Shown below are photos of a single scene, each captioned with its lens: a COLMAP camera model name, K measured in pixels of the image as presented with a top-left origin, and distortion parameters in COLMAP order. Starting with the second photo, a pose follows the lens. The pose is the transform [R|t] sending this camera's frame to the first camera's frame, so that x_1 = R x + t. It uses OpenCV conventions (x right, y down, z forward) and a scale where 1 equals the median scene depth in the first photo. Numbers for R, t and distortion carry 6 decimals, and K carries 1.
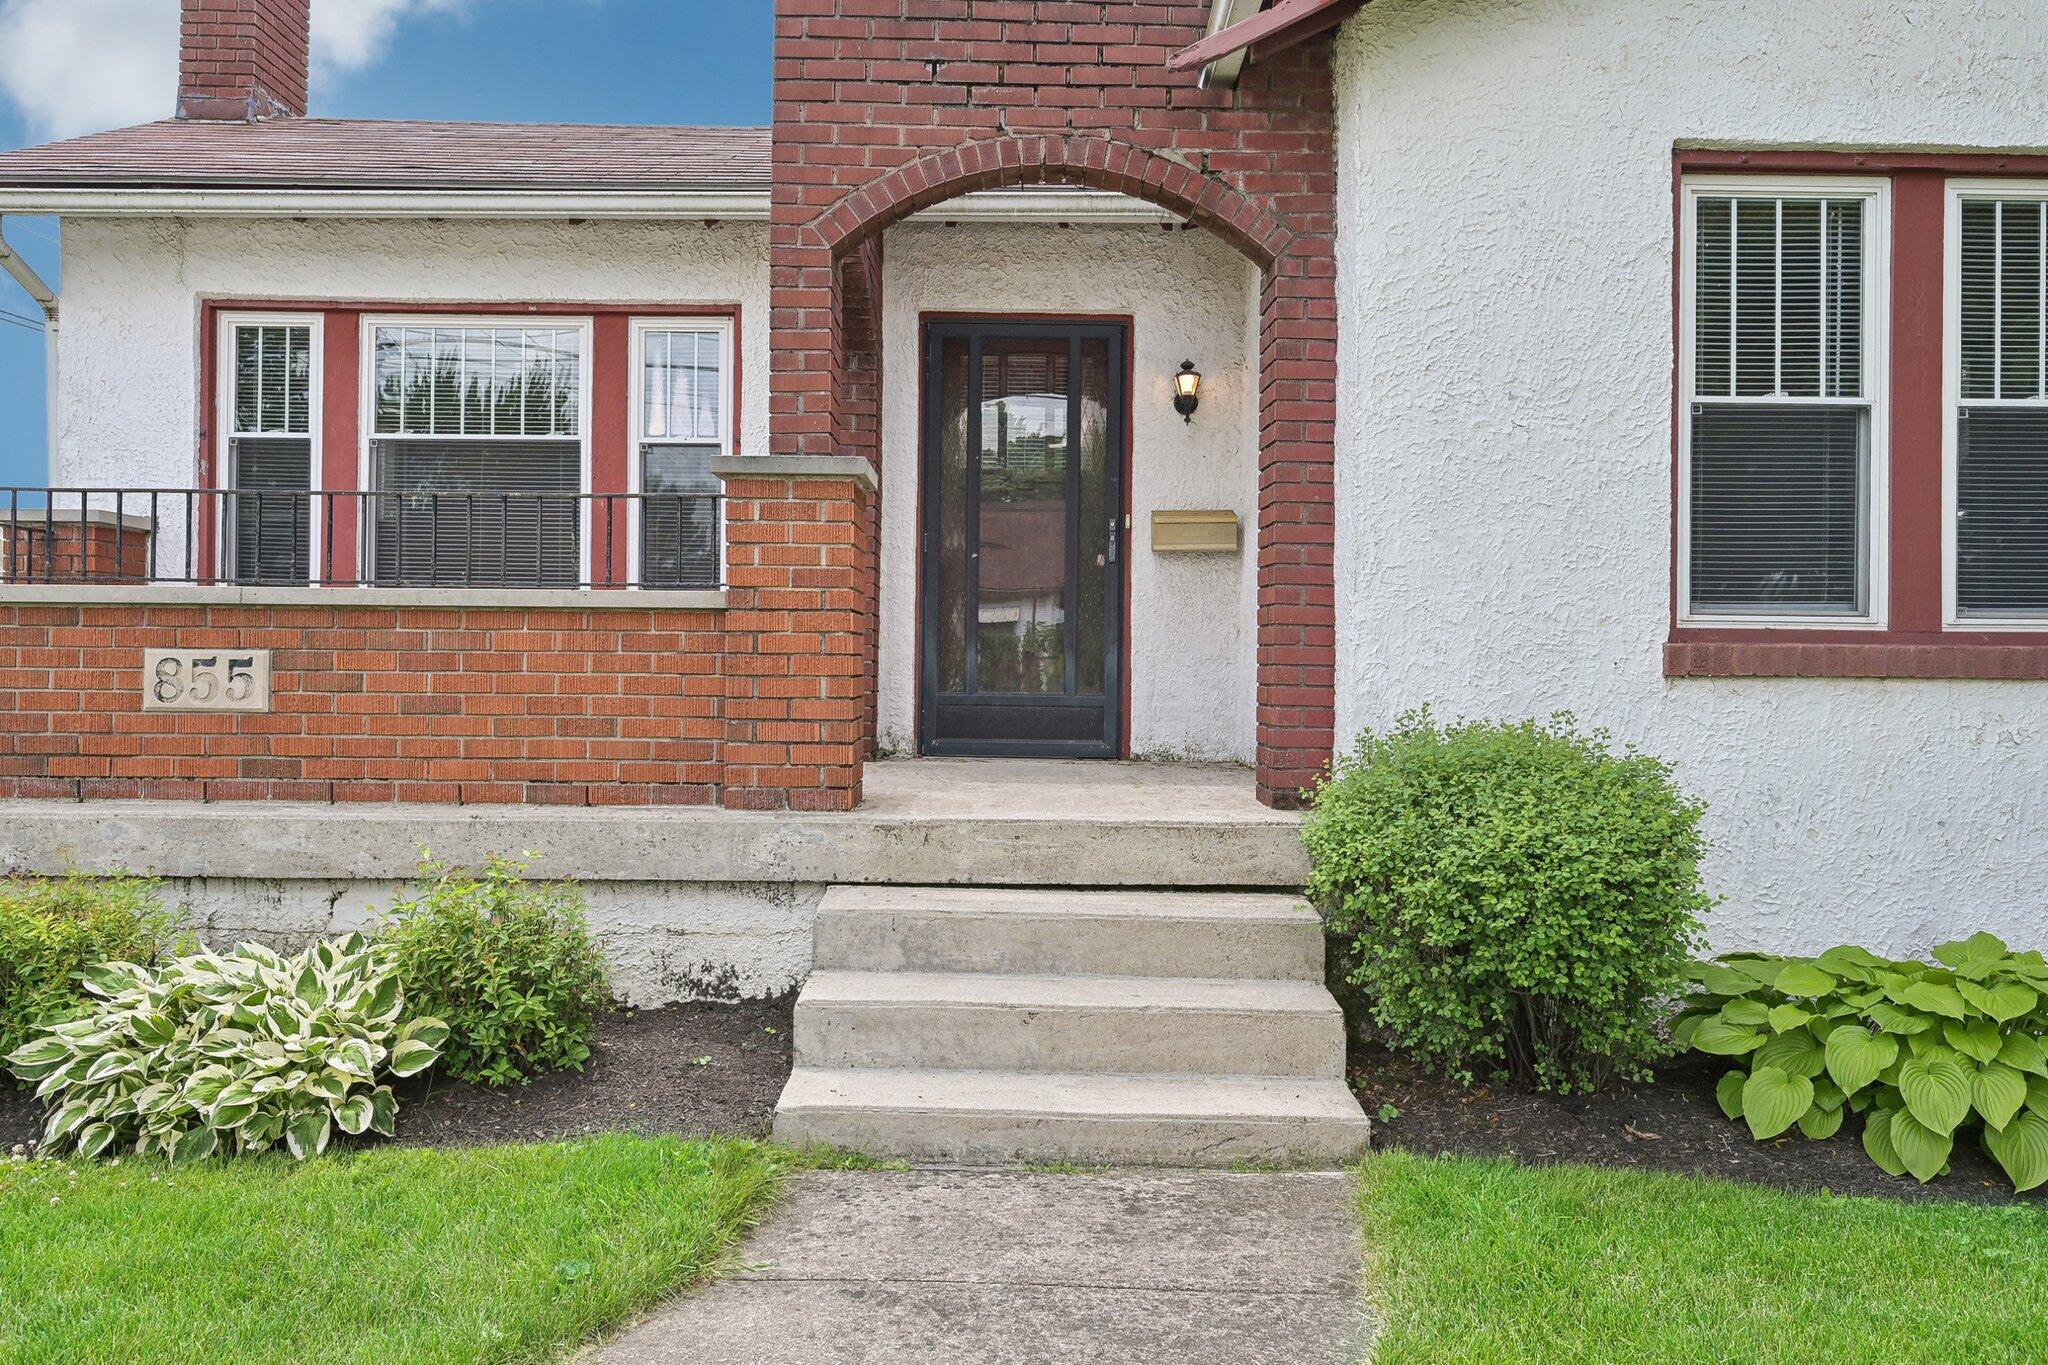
lens RADIAL K [[1476.1, 0, 1024.0], [0, 1476.1, 682.5], [0, 0, 1]] dist [-0.000259, 0.001221]
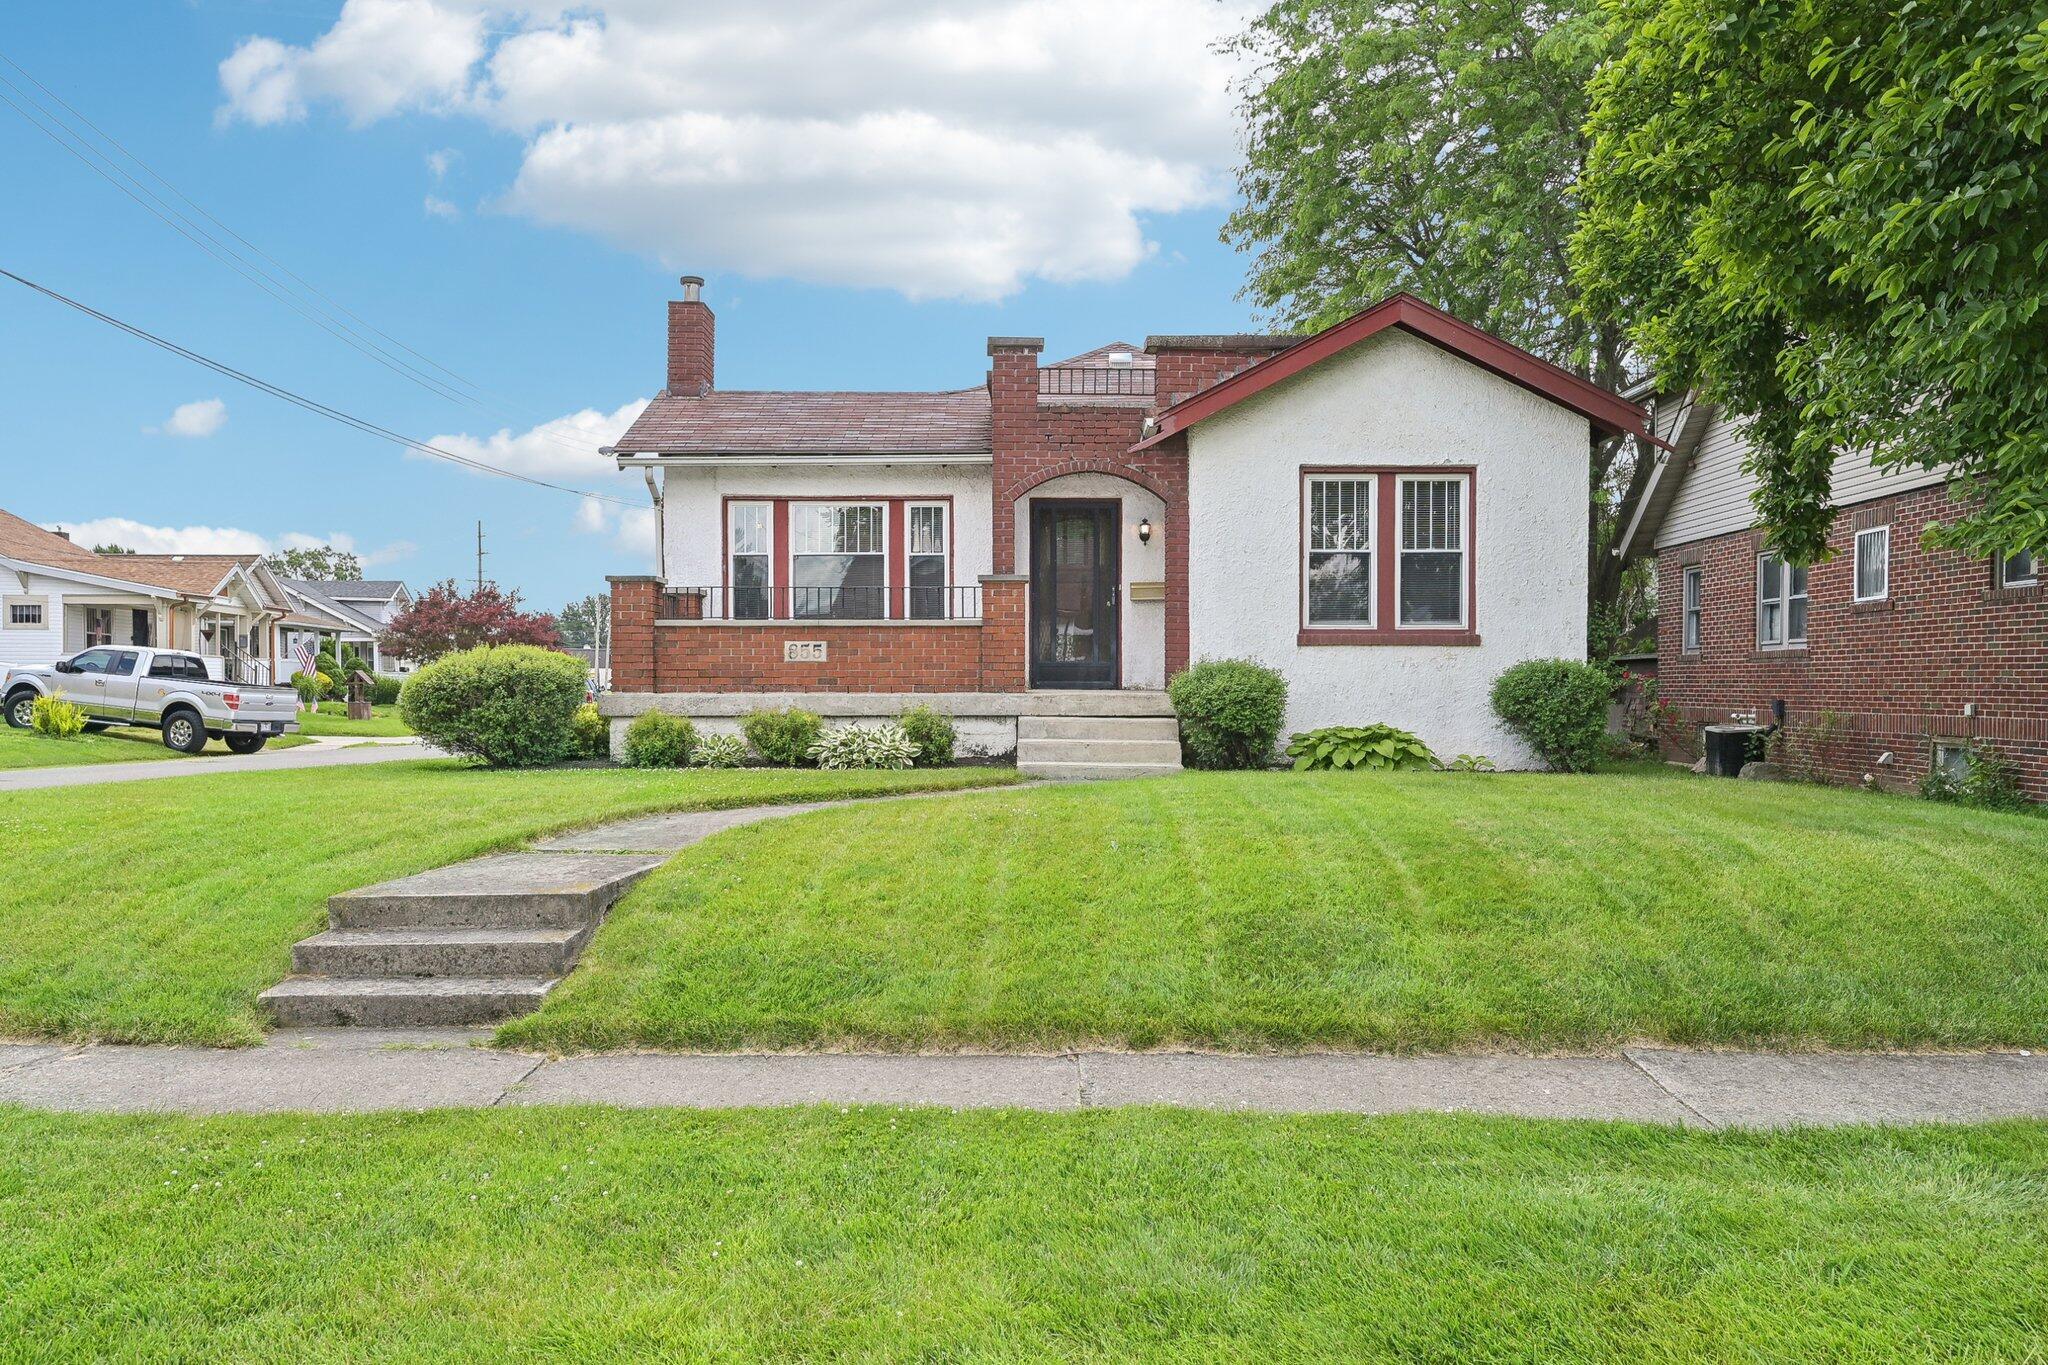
lens RADIAL K [[1461.8, 0, 1024.3], [0, 1461.8, 743.6], [0, 0, 1]] dist [-0.001437, 0.000176]
pose [[0.999902, -0.009003, -0.010757, -0.084366], [0.009297, 0.999577, 0.027575, 0.104674], [0.010504, -0.027672, 0.999562, -1.904695]]
